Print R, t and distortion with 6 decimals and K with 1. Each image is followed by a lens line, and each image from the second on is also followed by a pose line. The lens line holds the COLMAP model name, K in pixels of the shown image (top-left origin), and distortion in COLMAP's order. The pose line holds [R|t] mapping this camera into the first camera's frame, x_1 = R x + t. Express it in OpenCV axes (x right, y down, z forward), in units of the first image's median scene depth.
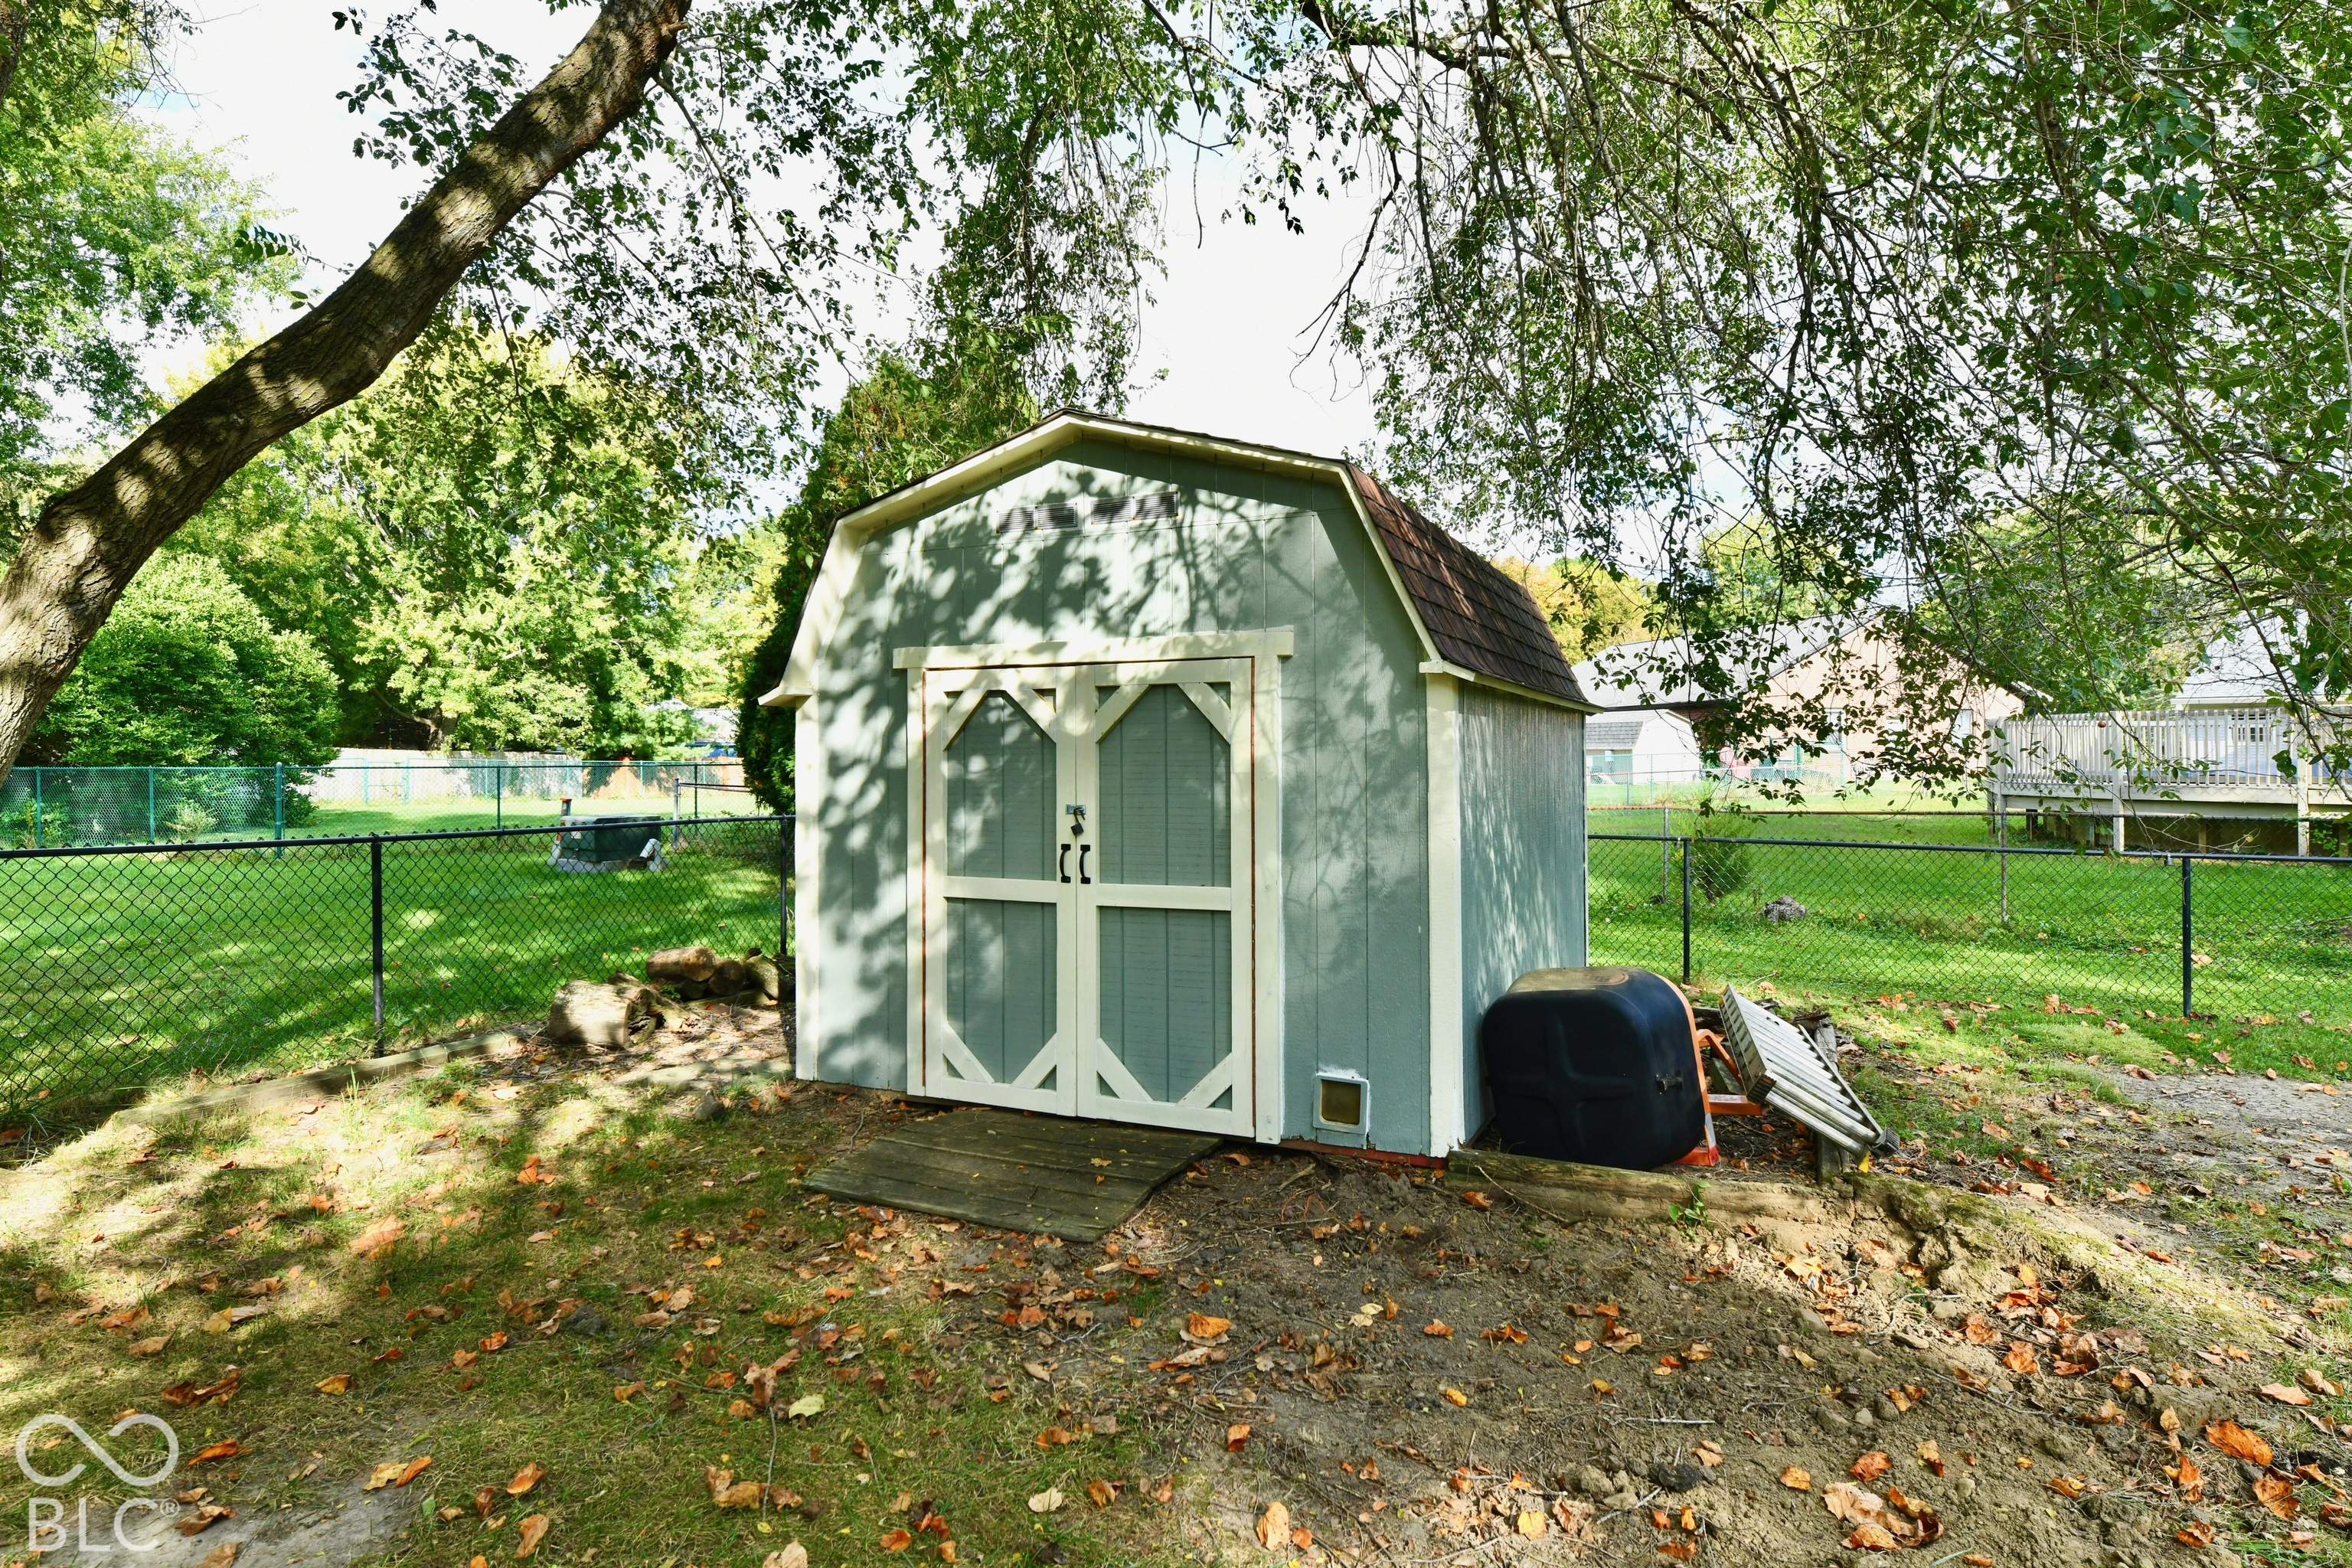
lens RADIAL K [[1306.4, 0, 1187.1], [0, 1306.4, 704.0], [0, 0, 1]] dist [0.001217, -0.000102]
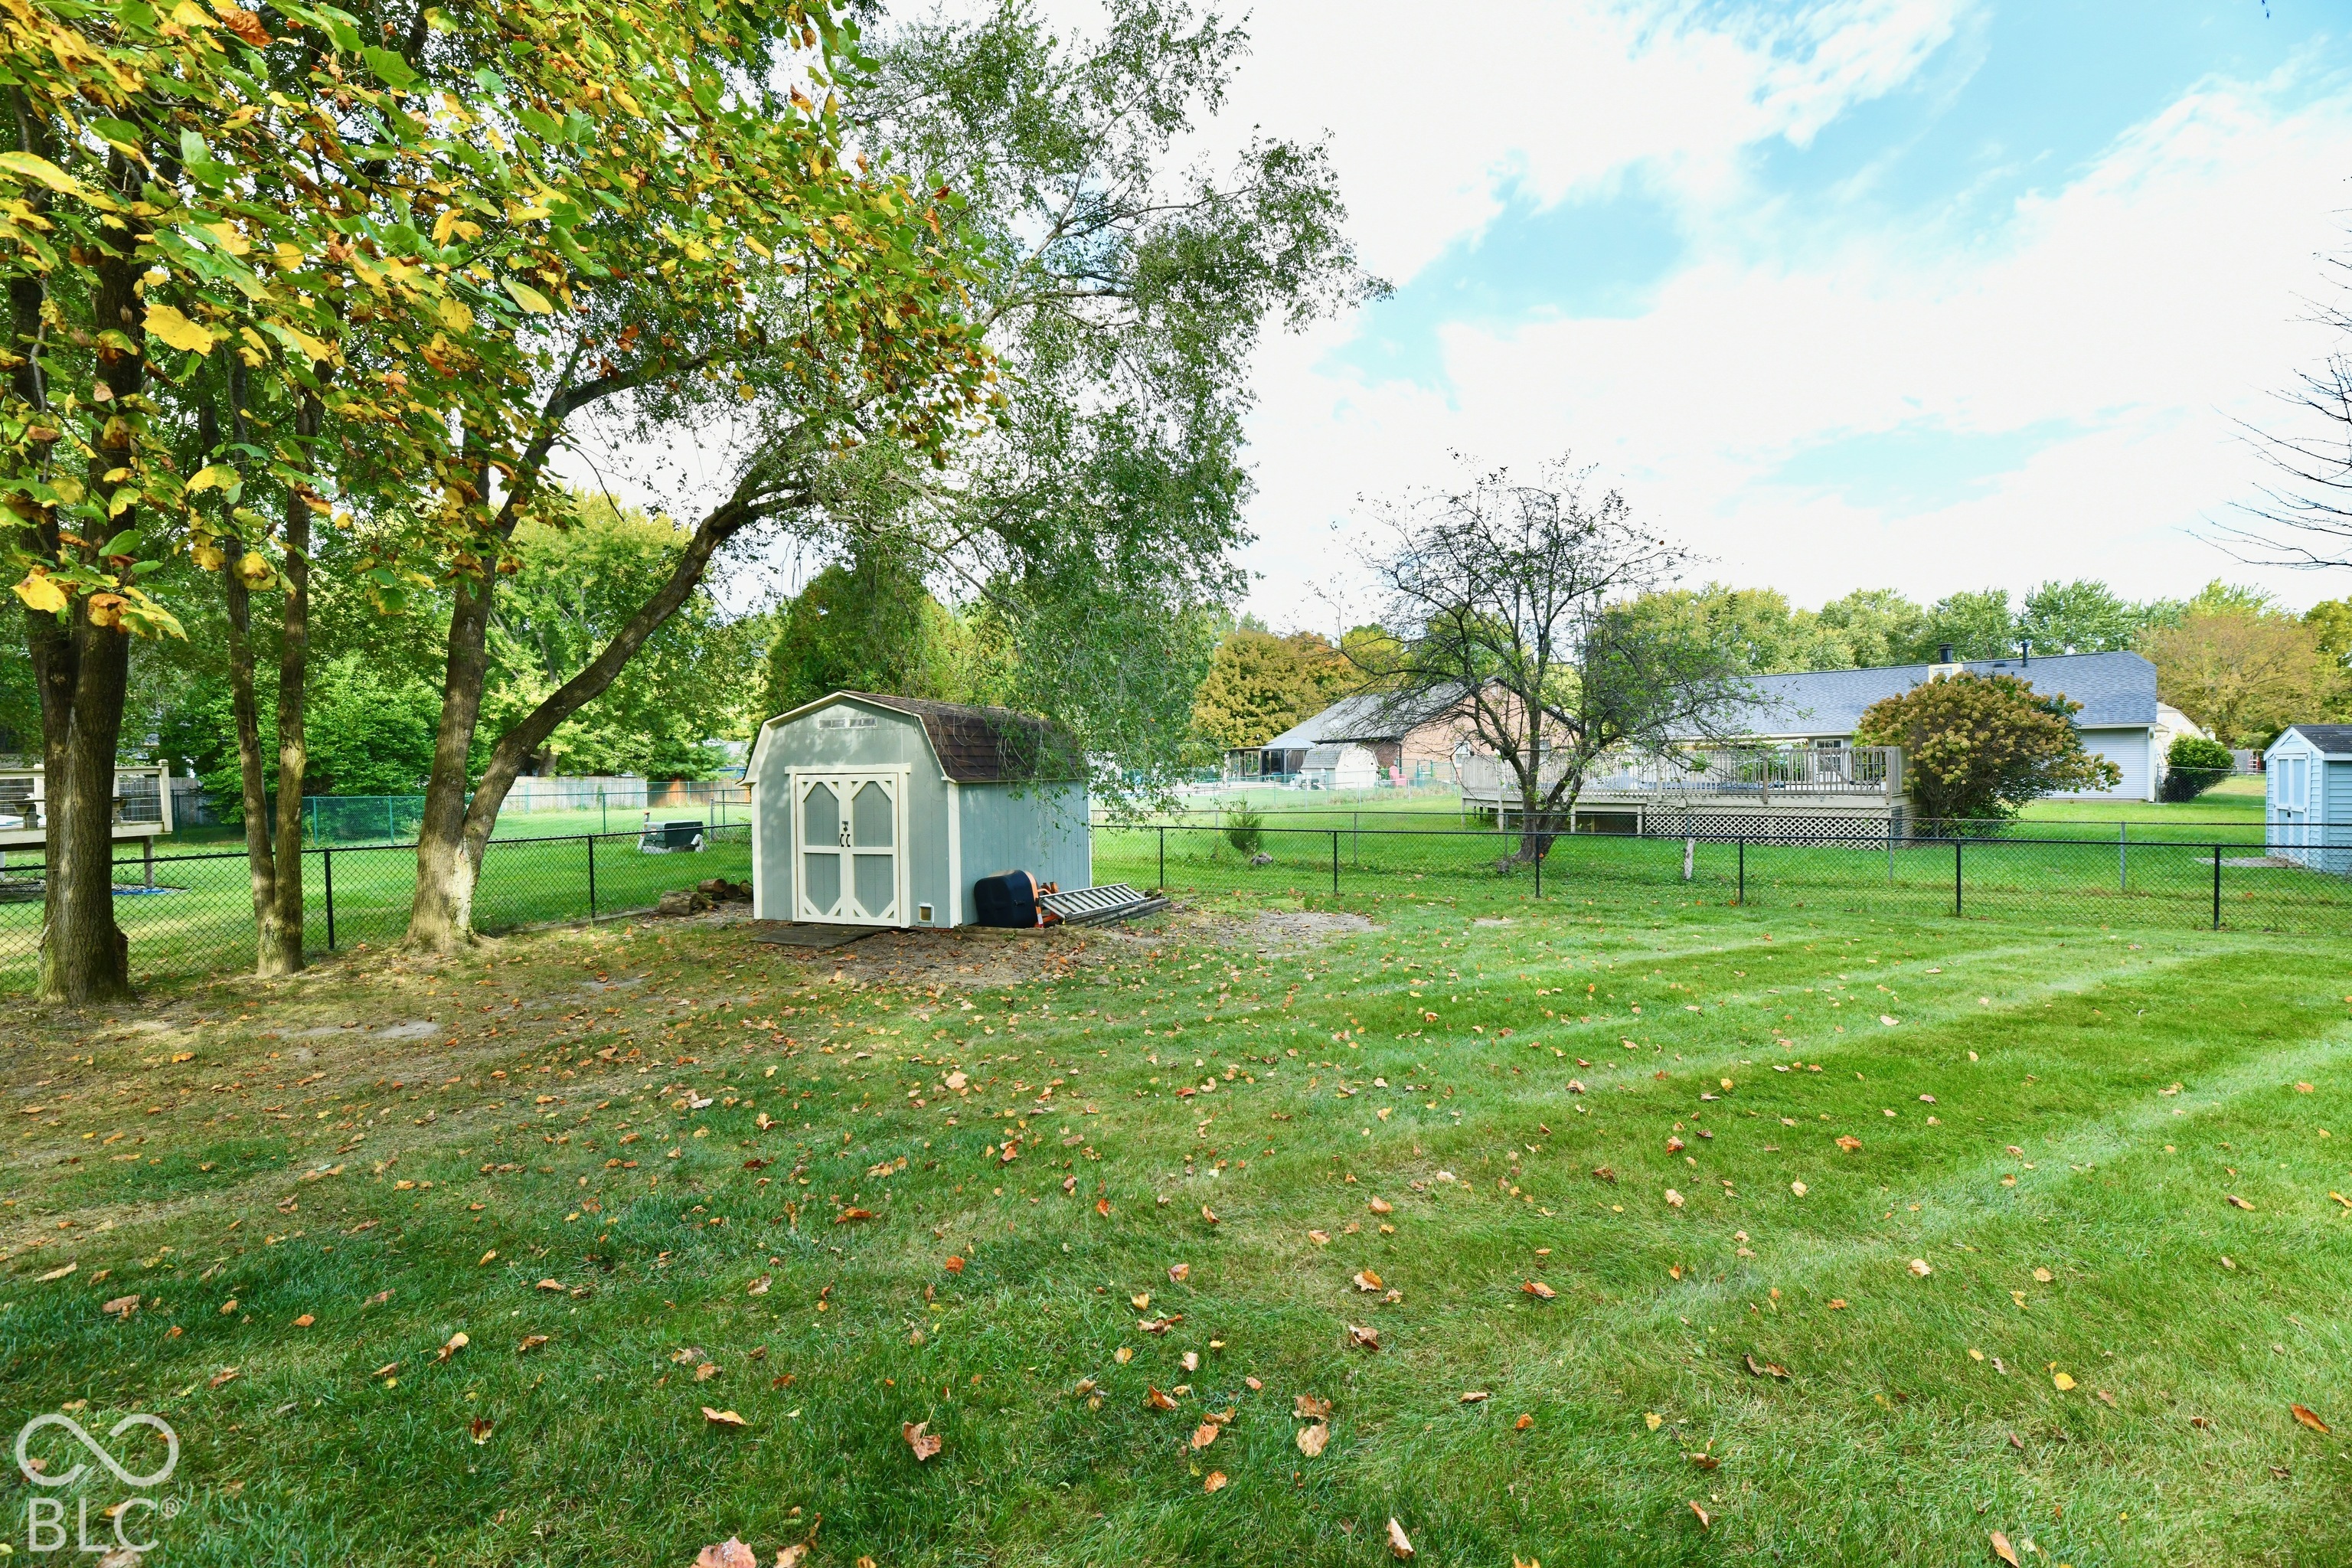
lens RADIAL K [[966.2, 0, 1190.9], [0, 966.2, 762.8], [0, 0, 1]] dist [-0.006364, -0.000467]
pose [[0.996270, -0.008578, 0.085864, 0.487947], [0.005430, 0.999307, 0.036836, -0.125544], [-0.086121, -0.036232, 0.995626, -1.197772]]
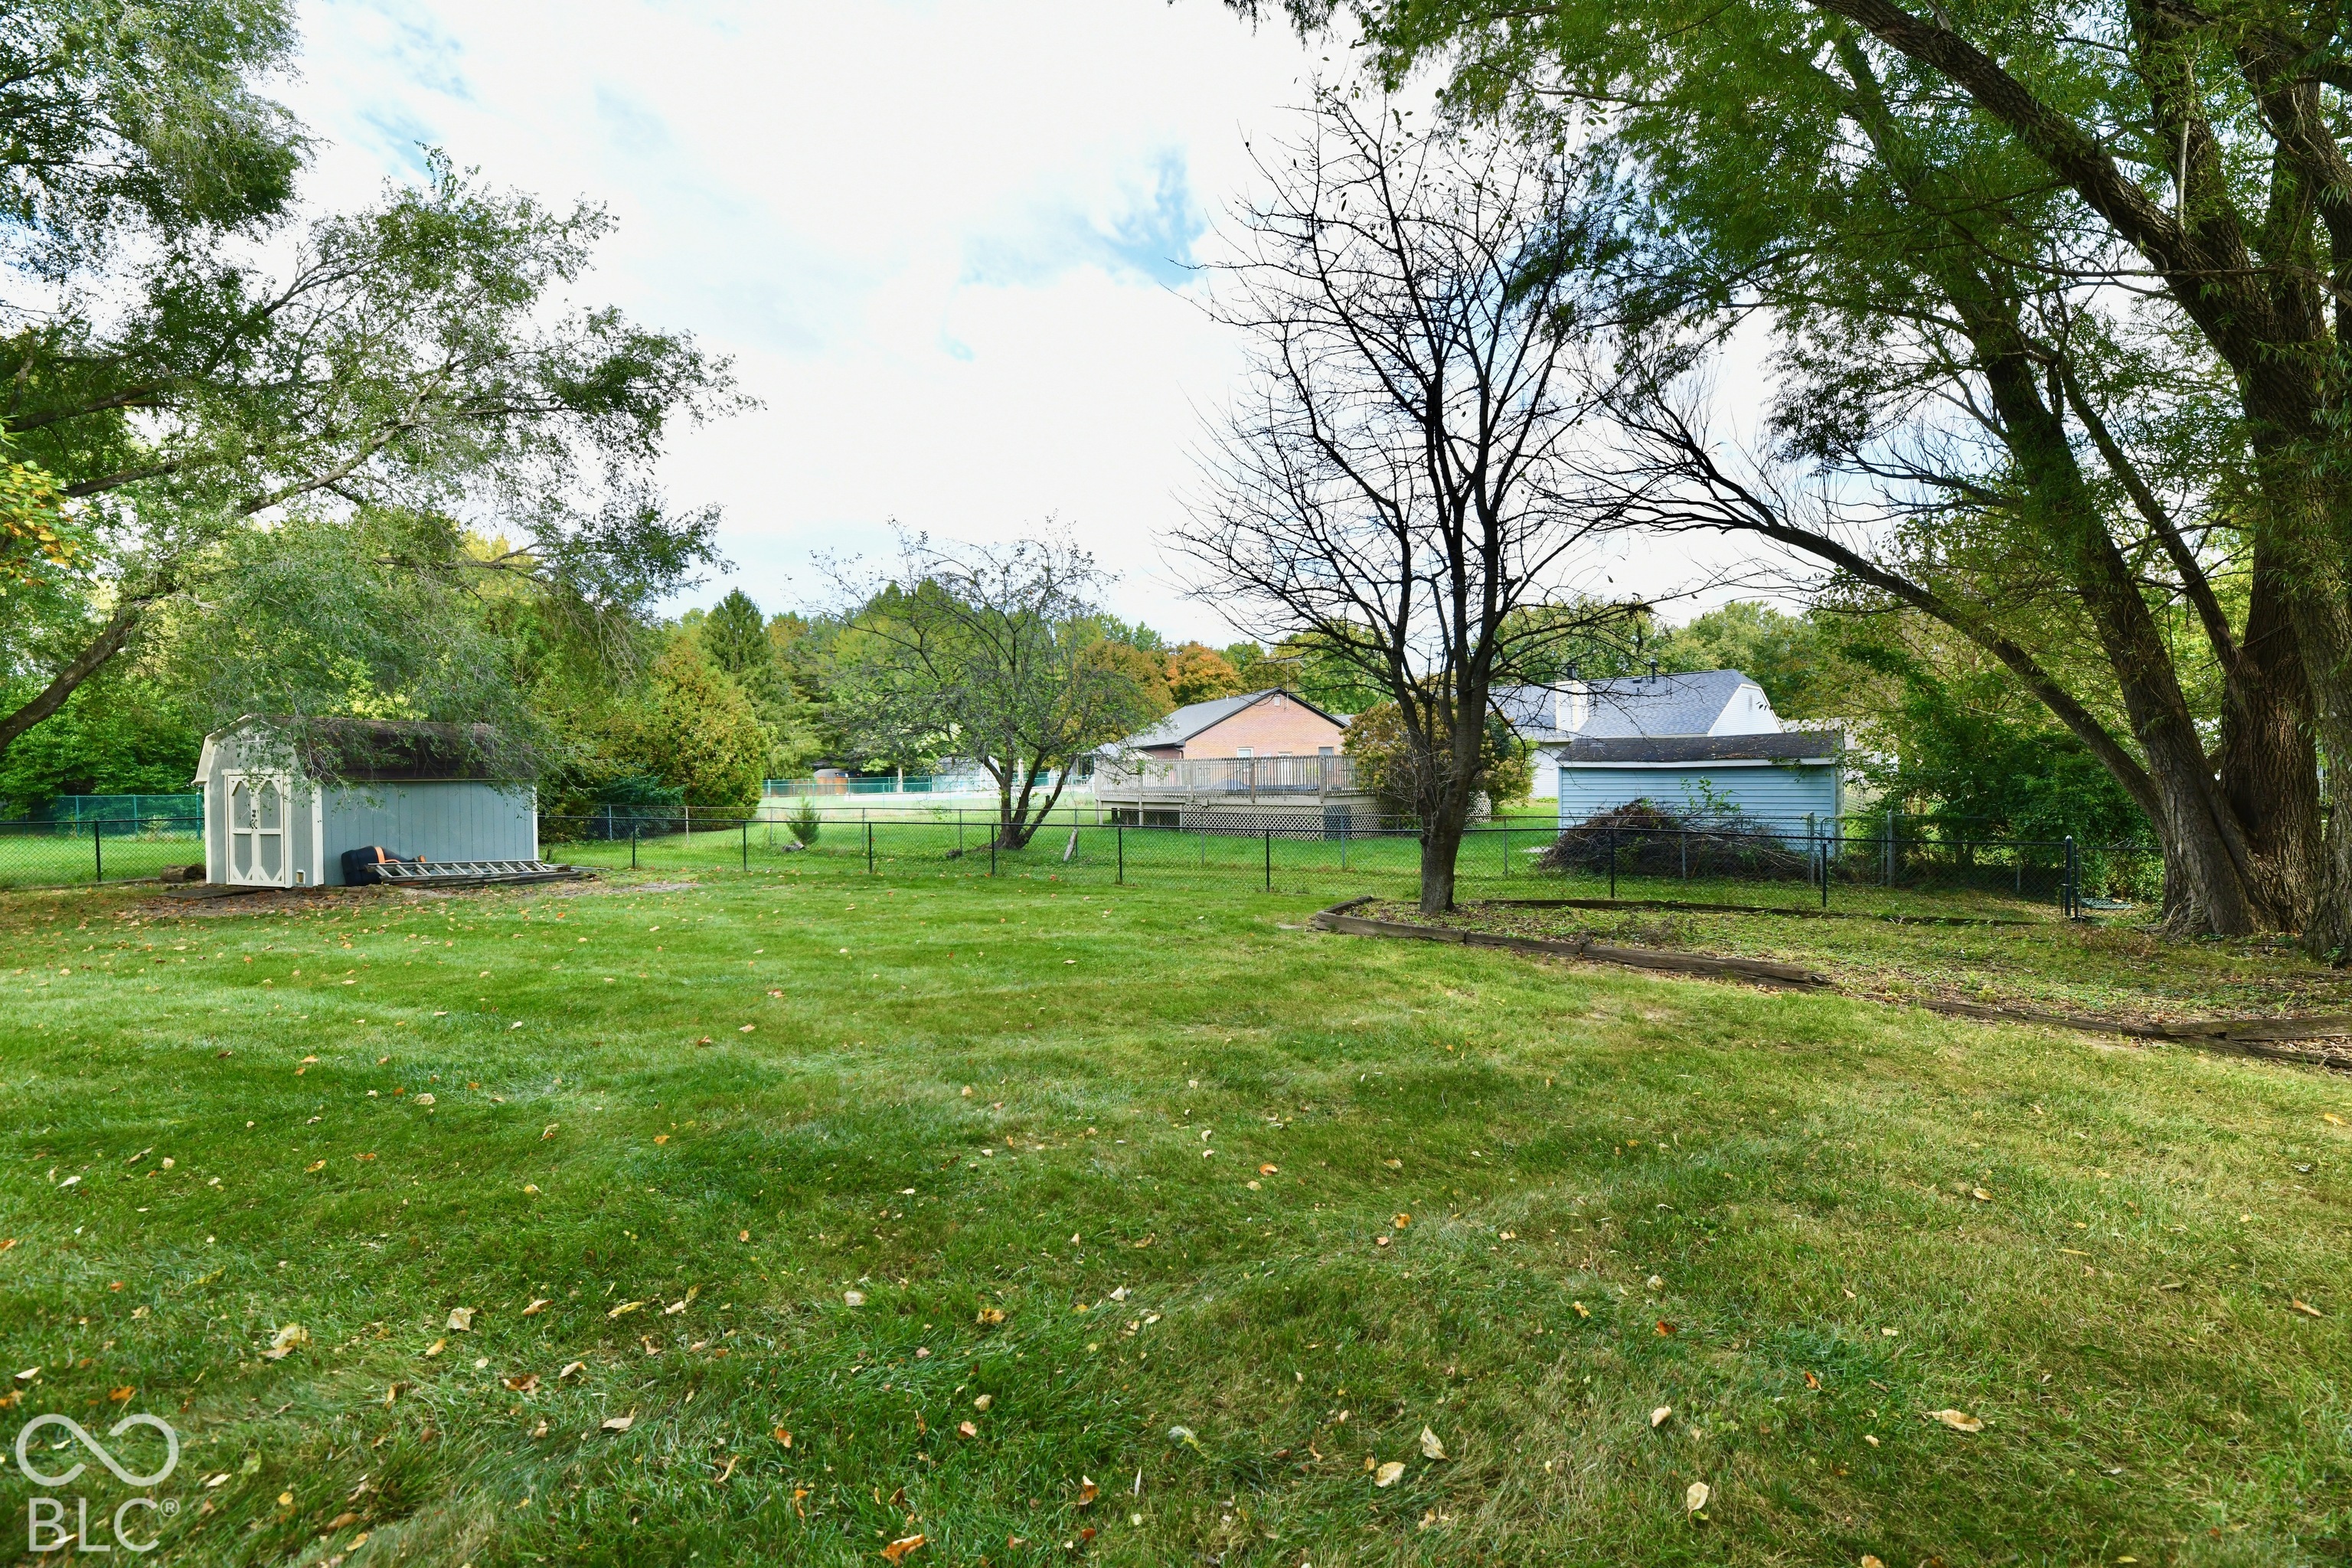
lens RADIAL K [[986.9, 0, 1256.3], [0, 986.9, 782.7], [0, 0, 1]] dist [-0.018442, -0.000138]
pose [[0.994031, -0.007939, 0.108811, 2.538032], [0.002322, 0.998662, 0.051655, -0.143849], [-0.109075, -0.051094, 0.992720, -2.184607]]
